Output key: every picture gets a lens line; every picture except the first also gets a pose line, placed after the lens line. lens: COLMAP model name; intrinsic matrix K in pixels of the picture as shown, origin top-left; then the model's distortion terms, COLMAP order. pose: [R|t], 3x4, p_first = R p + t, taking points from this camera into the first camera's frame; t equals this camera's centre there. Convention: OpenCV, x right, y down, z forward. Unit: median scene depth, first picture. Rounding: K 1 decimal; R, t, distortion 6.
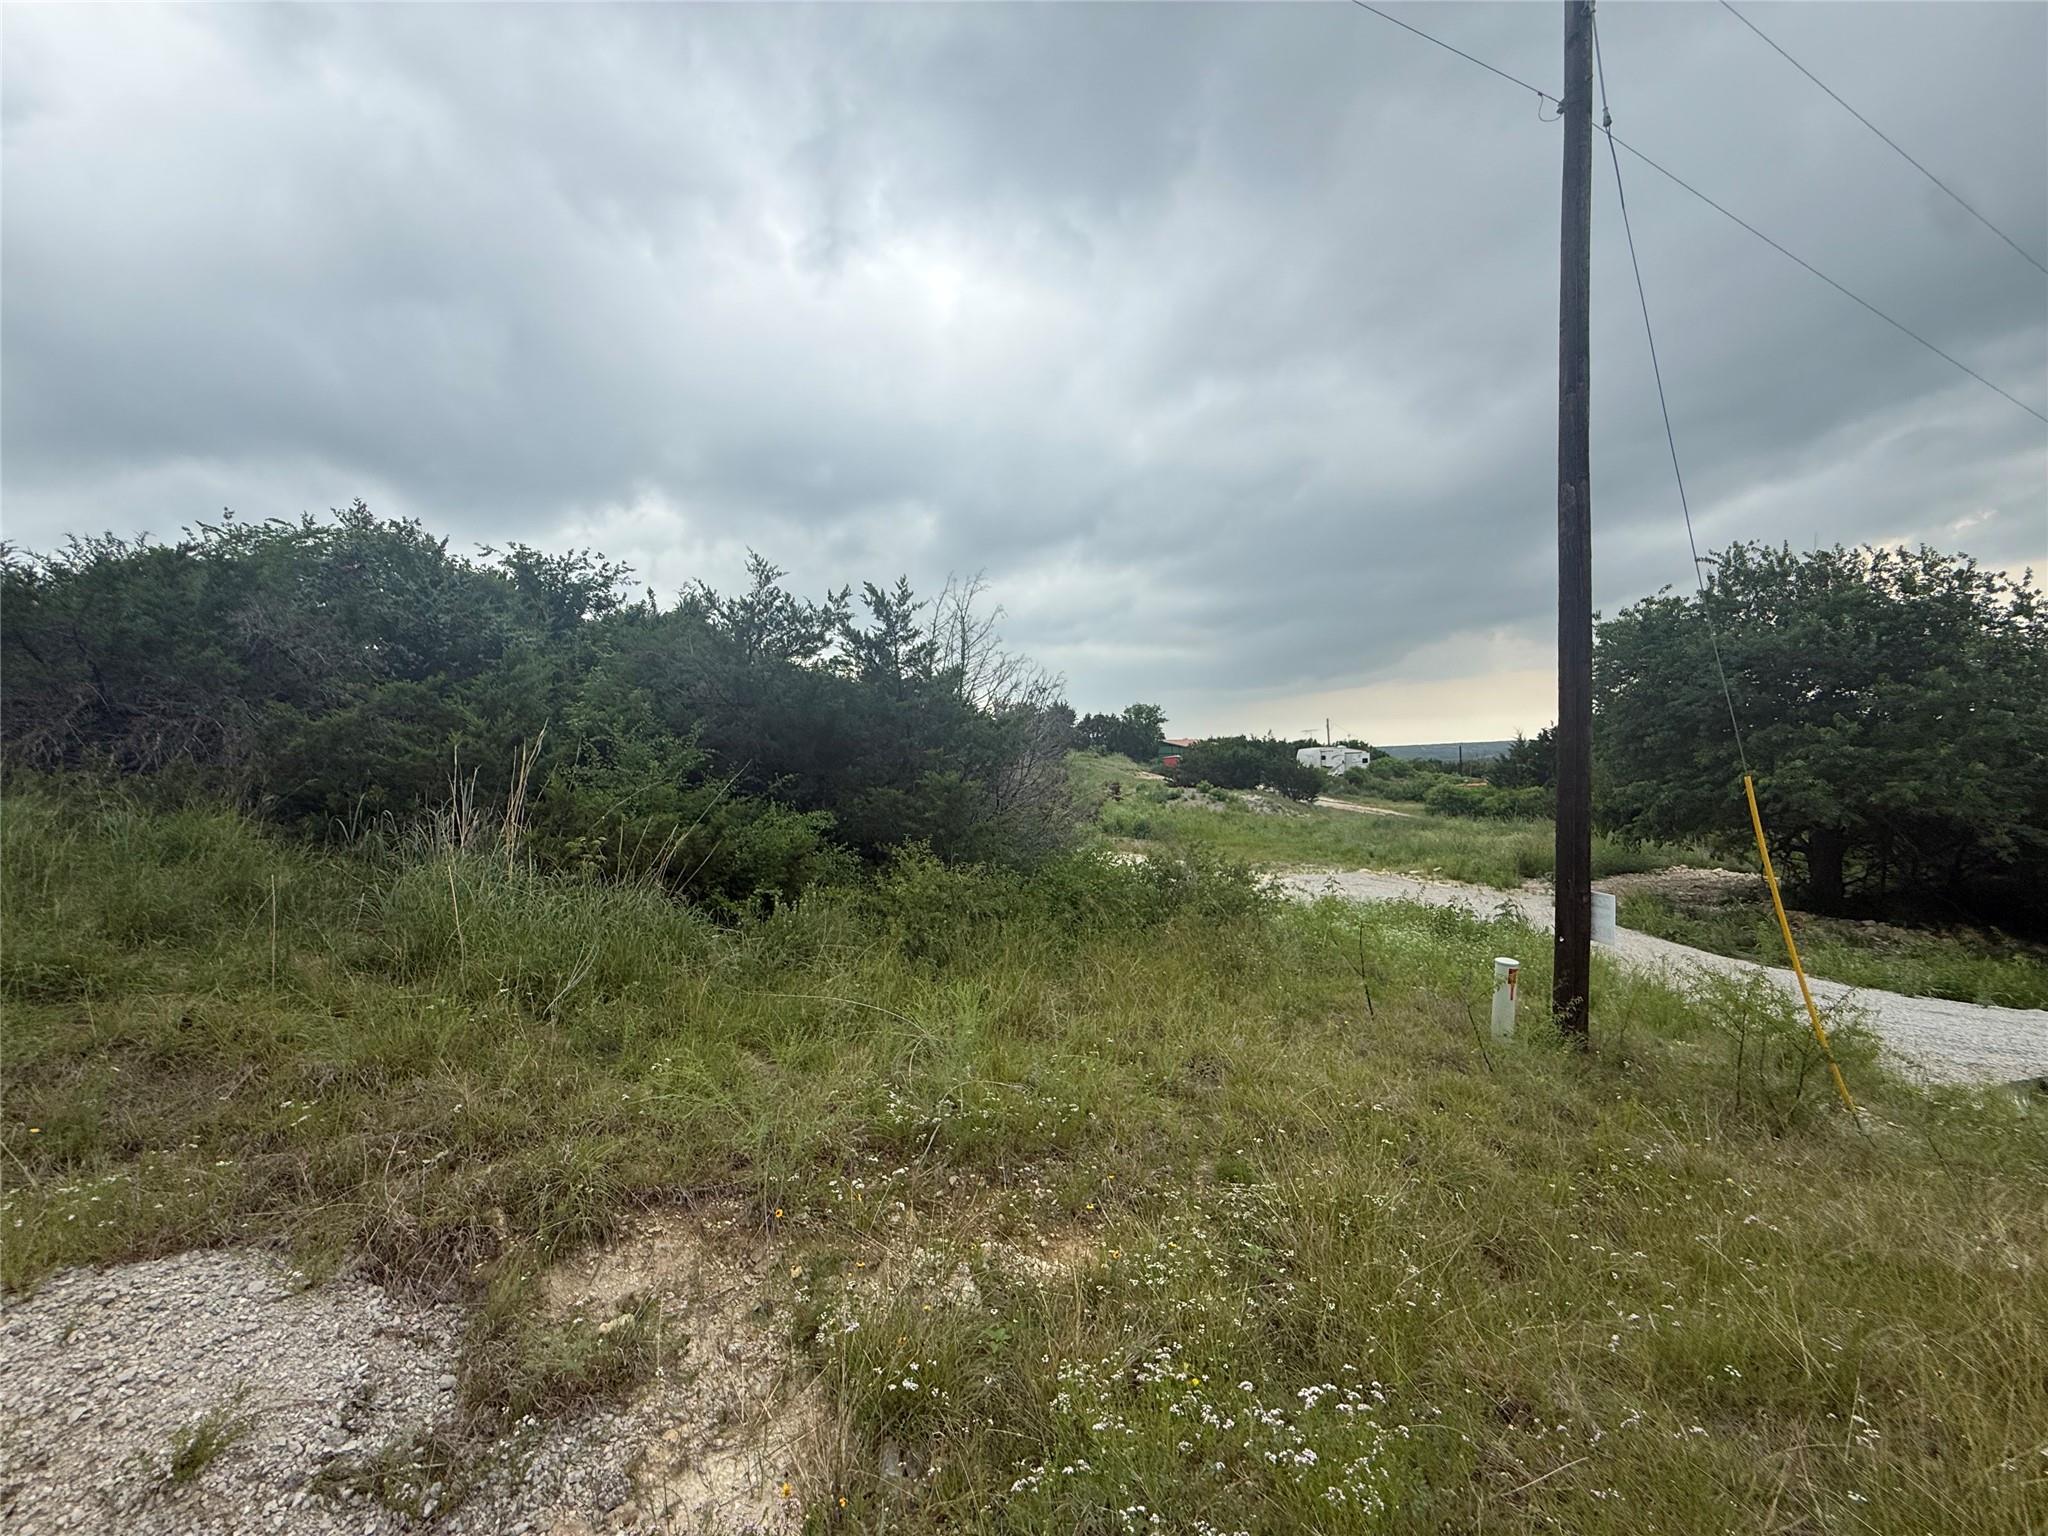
lens RADIAL K [[808.4, 0, 1010.9], [0, 808.4, 750.2], [0, 0, 1]] dist [-0.000206, 0.000515]
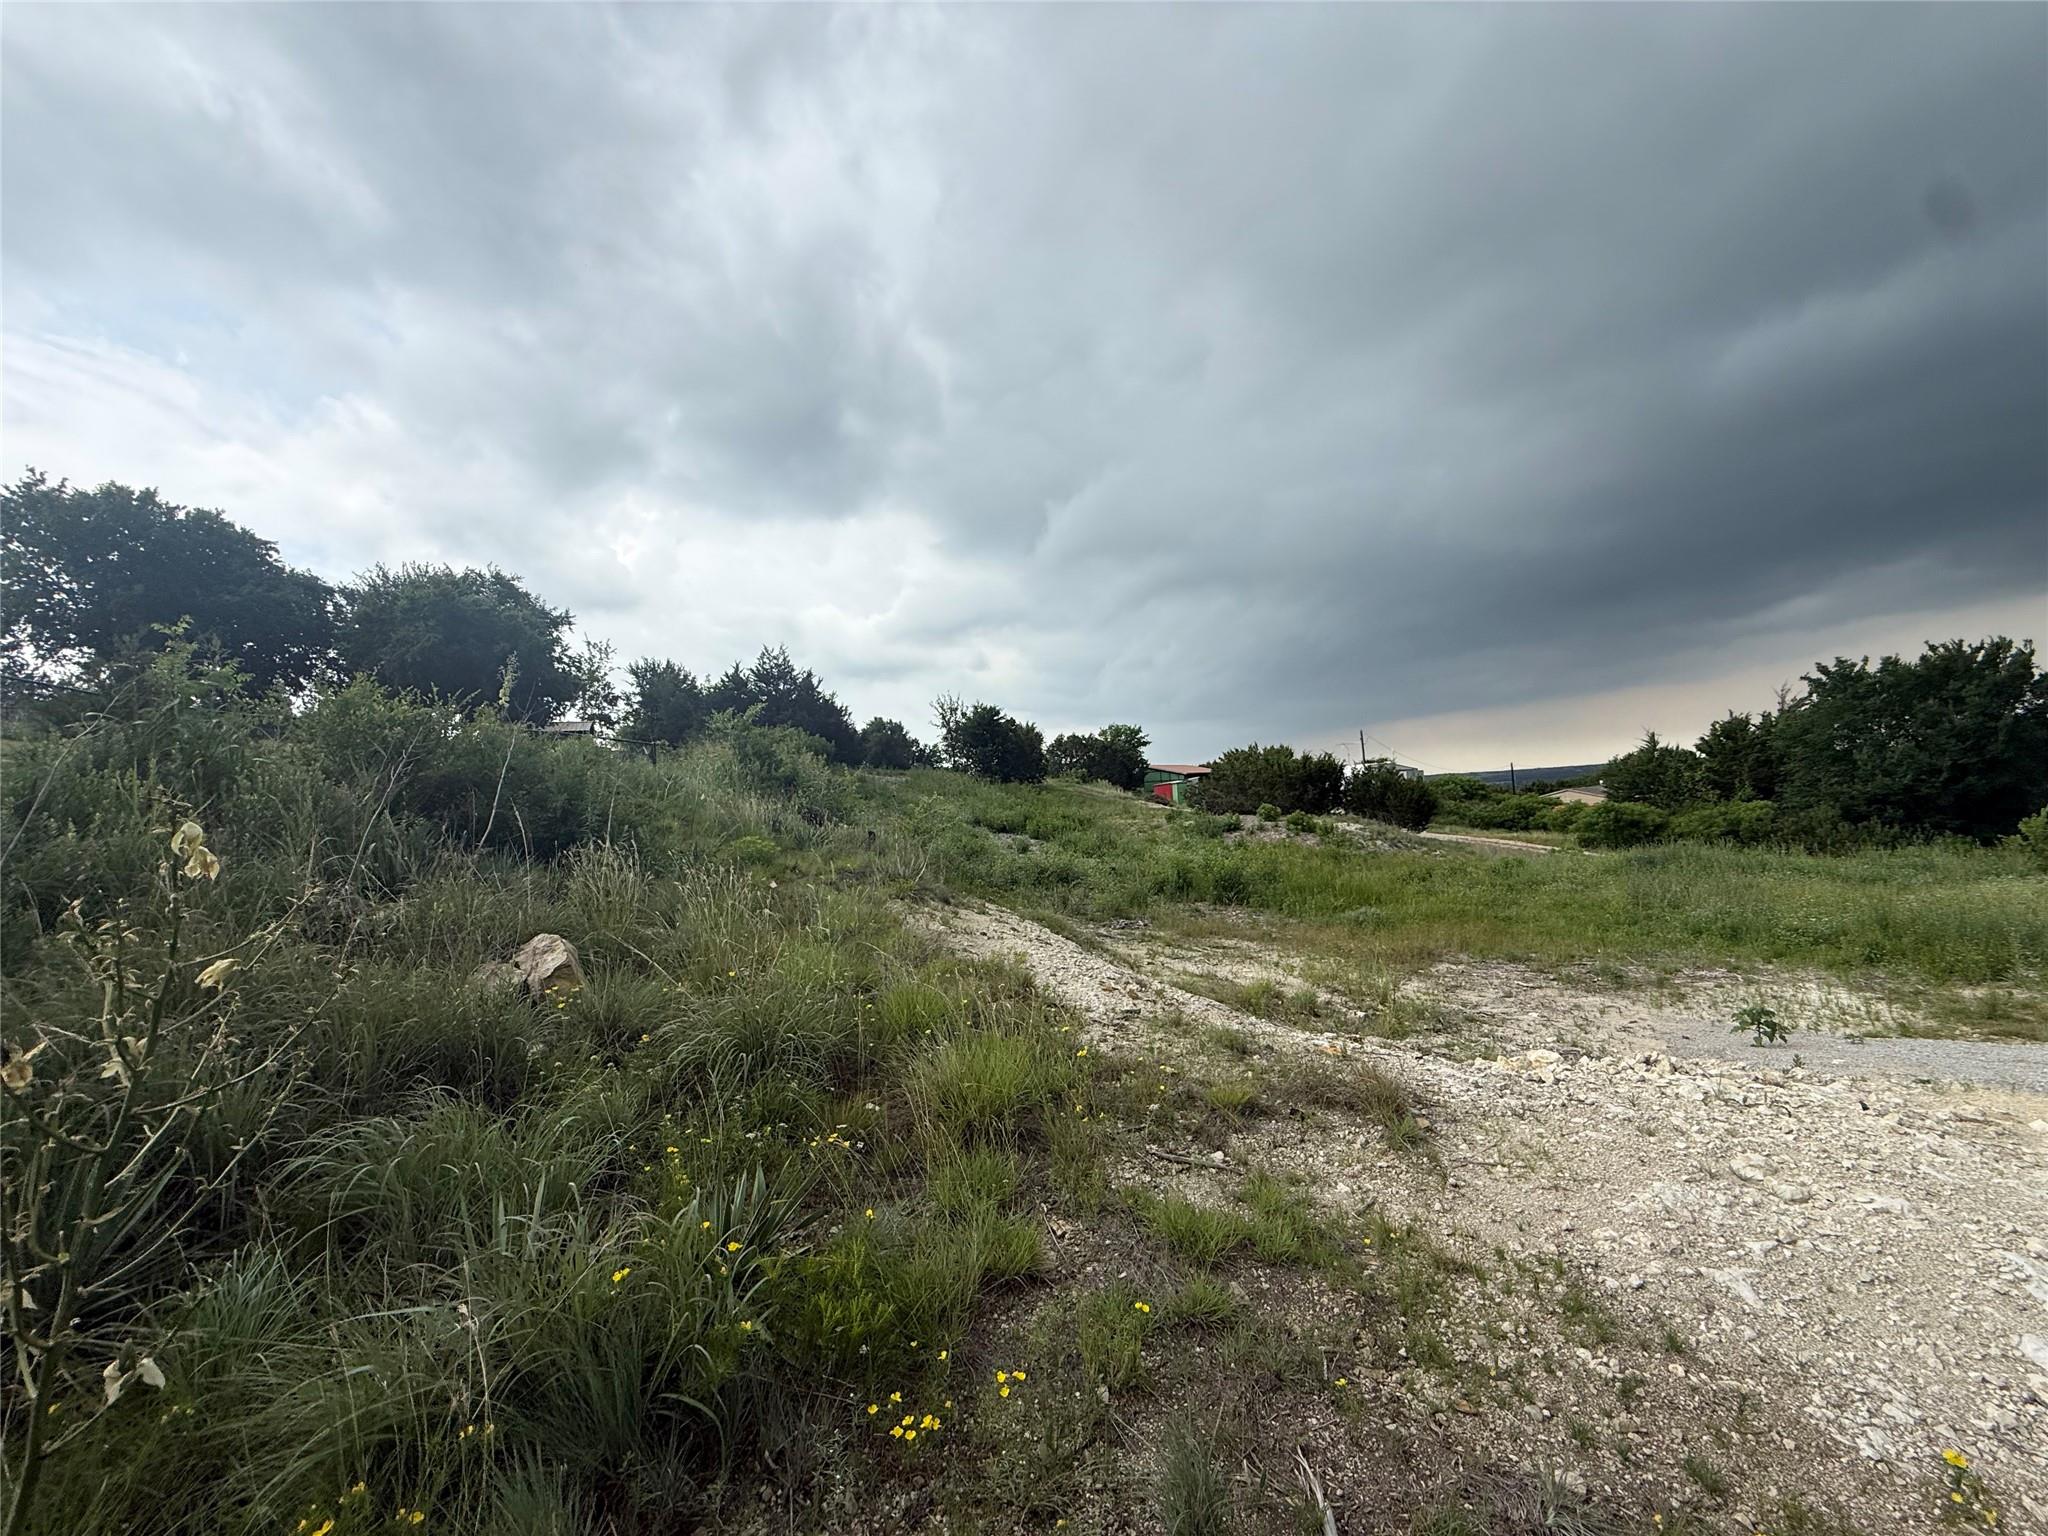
lens RADIAL K [[808.4, 0, 1010.7], [0, 808.4, 780.4], [0, 0, 1]] dist [-0.000206, 0.000515]
pose [[0.998047, -0.021121, 0.058784, -0.005754], [0.022011, 0.999652, -0.014535, 0.019743], [-0.058456, 0.015800, 0.998165, 0.286344]]
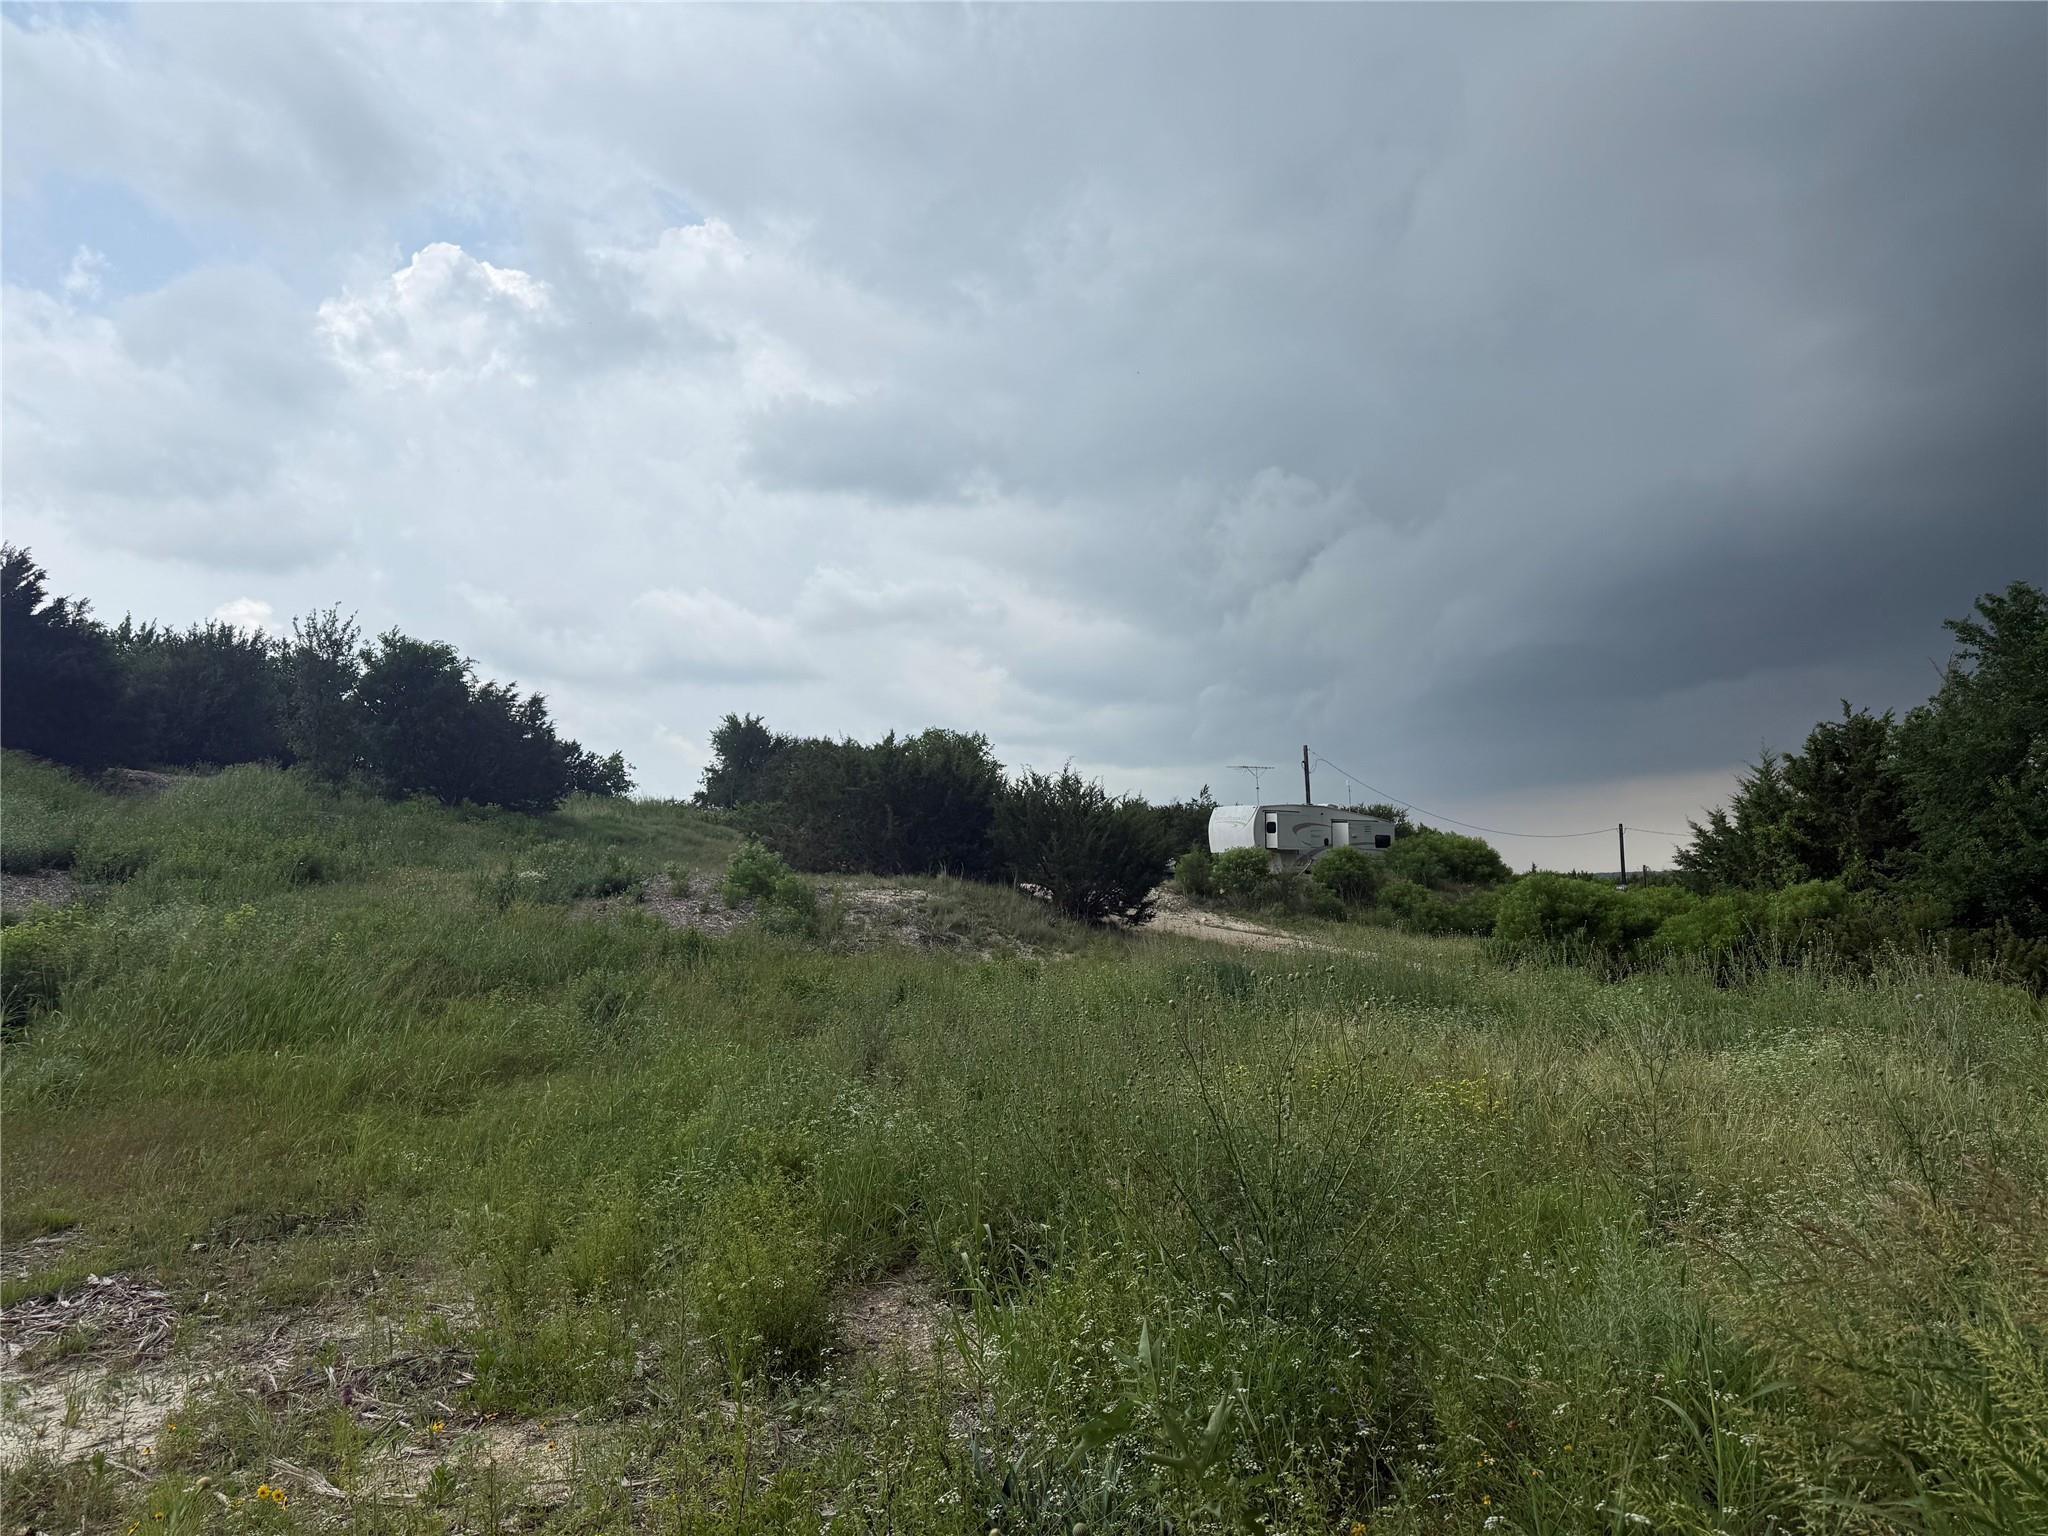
lens RADIAL K [[1413.2, 0, 1023.3], [0, 1413.2, 772.5], [0, 0, 1]] dist [0.022926, -0.027936]
pose [[0.994894, 0.024408, 0.097934, 0.226388], [-0.017586, 0.997397, -0.069926, 0.037857], [-0.099386, 0.067846, 0.992733, 0.378094]]
